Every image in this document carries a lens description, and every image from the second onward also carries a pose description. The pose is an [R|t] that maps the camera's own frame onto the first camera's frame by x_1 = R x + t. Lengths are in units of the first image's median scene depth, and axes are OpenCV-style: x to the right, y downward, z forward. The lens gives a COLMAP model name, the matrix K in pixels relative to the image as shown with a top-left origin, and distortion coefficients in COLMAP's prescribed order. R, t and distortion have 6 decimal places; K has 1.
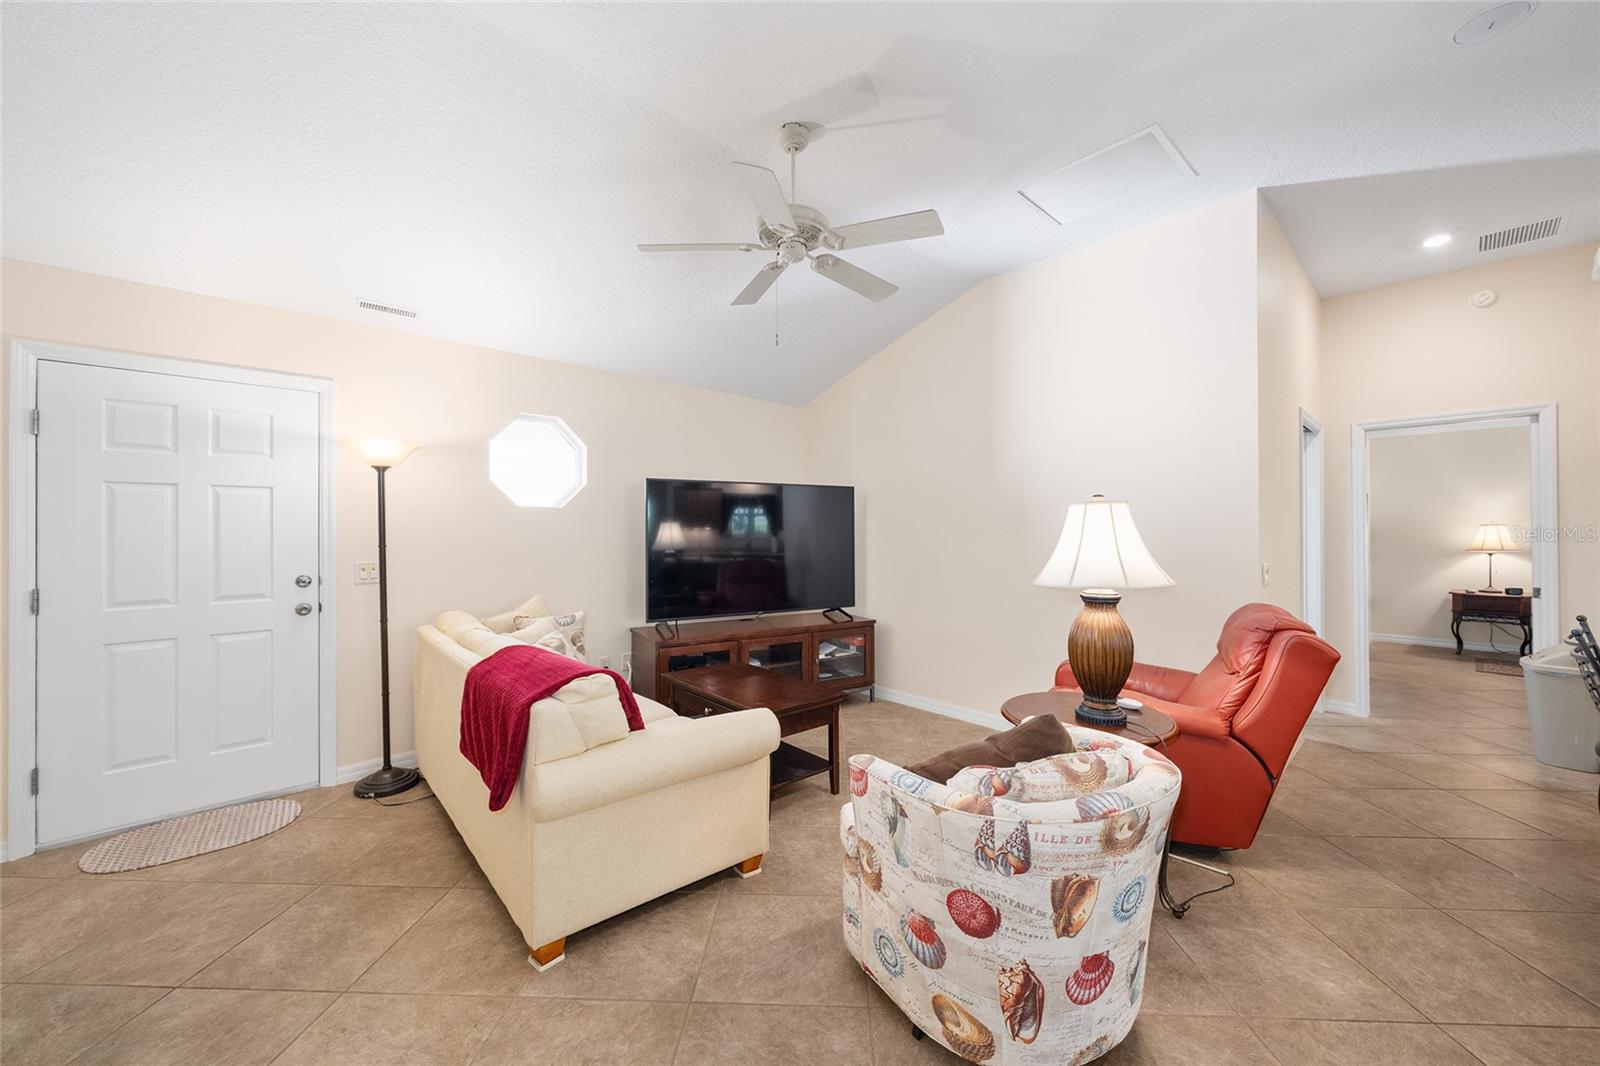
lens RADIAL K [[610.3, 0, 767.2], [0, 610.3, 528.1], [0, 0, 1]] dist [-0.001114, 0.000627]
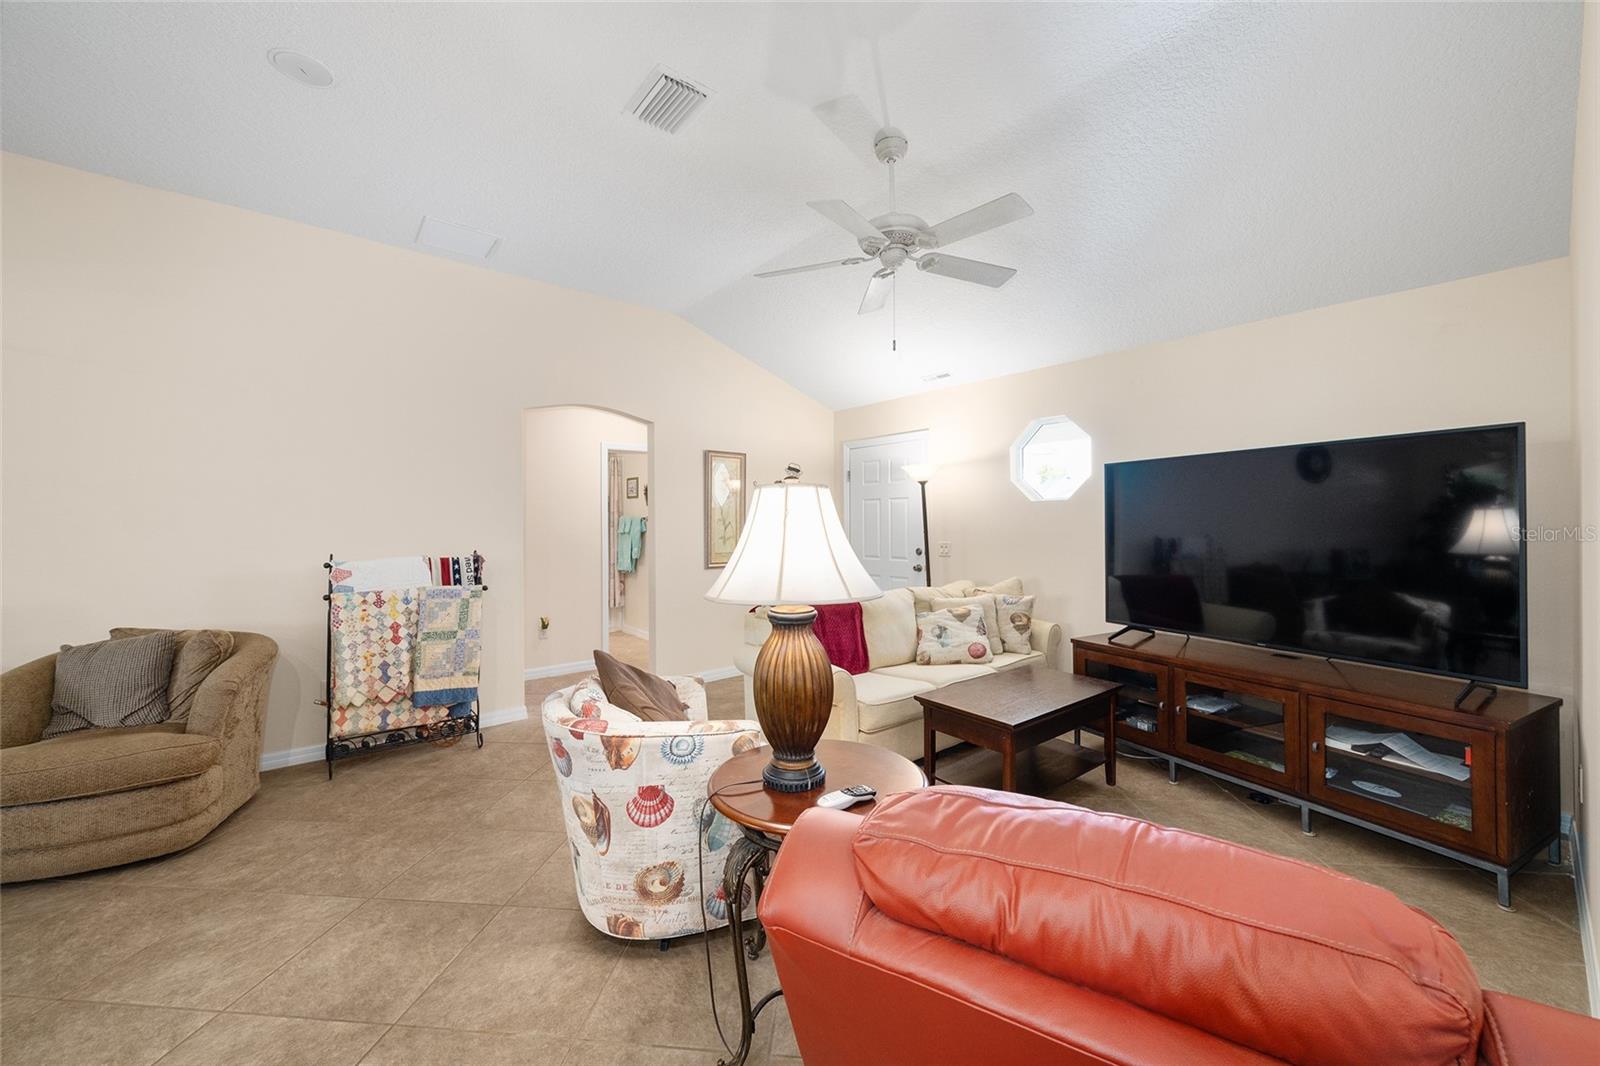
lens RADIAL K [[610.3, 0, 804.2], [0, 610.3, 522.3], [0, 0, 1]] dist [-0.001114, 0.000627]
pose [[-0.020828, -0.005086, -0.999770, 0.506048], [0.007488, 0.999958, -0.005243, 0.002785], [0.999755, -0.007596, -0.020790, 0.423709]]
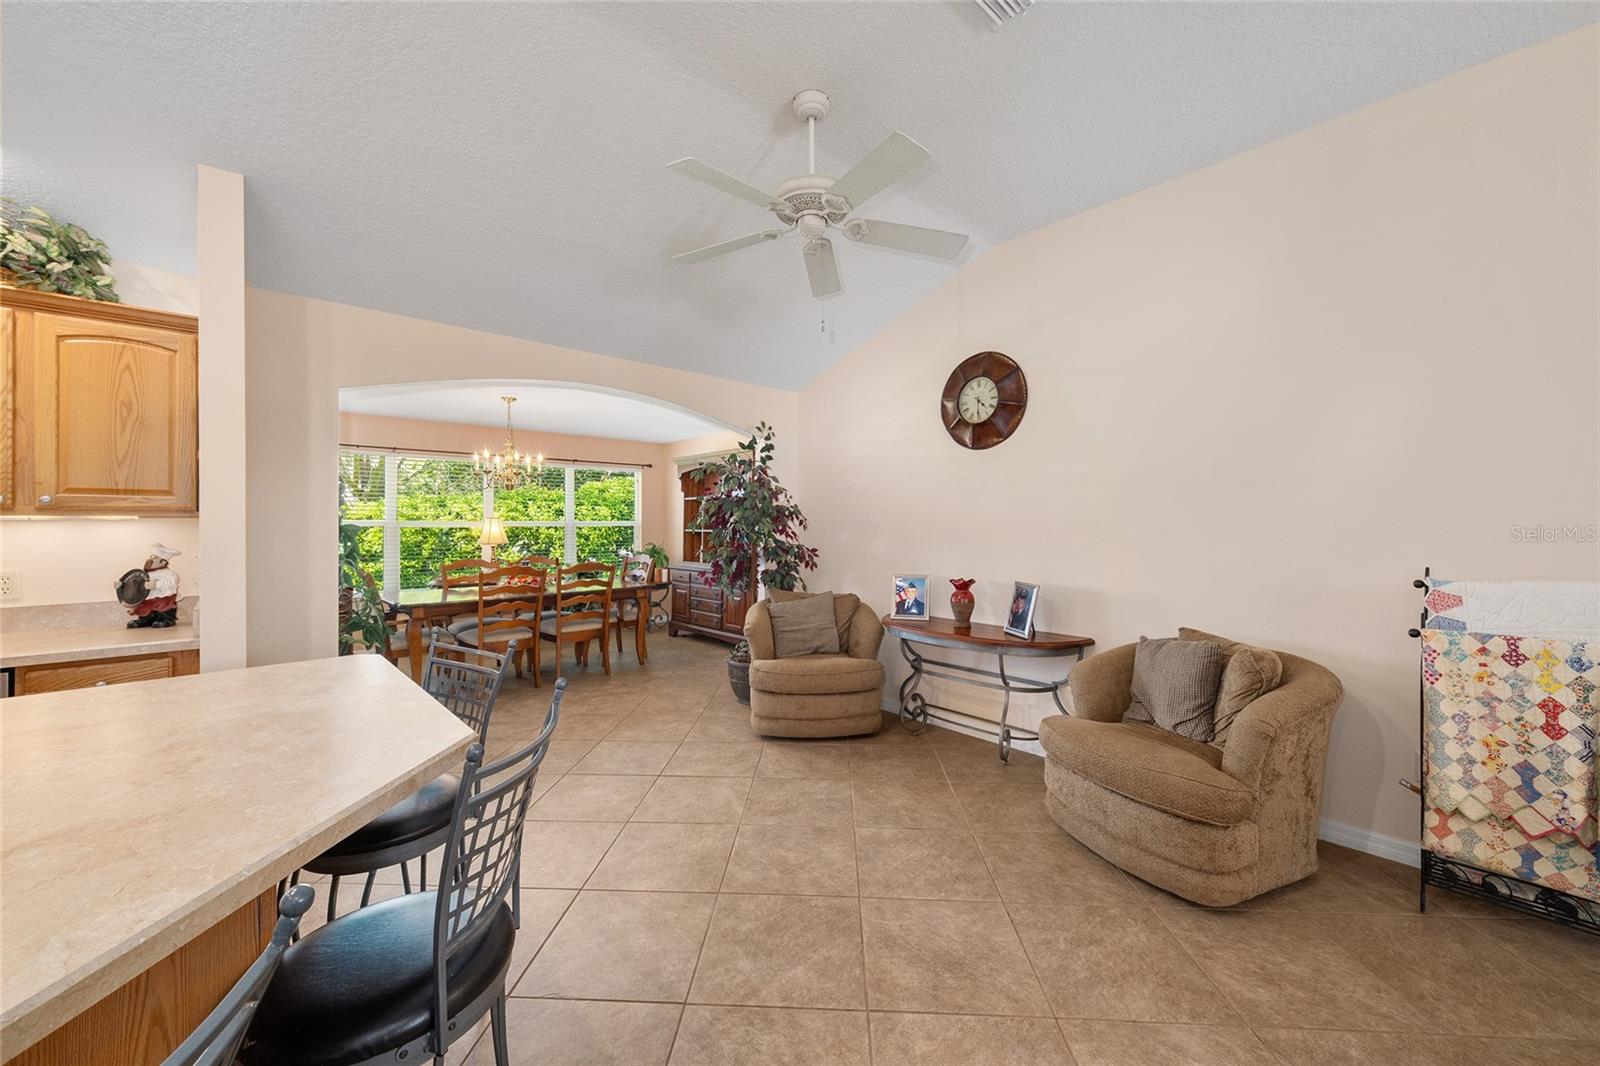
lens RADIAL K [[610.3, 0, 802.9], [0, 610.3, 517.4], [0, 0, 1]] dist [-0.001114, 0.000627]
pose [[-0.999760, 0.001131, -0.021869, 0.335415], [0.001379, 0.999935, -0.011321, -0.000838], [0.021854, -0.011348, -0.999697, 0.336889]]
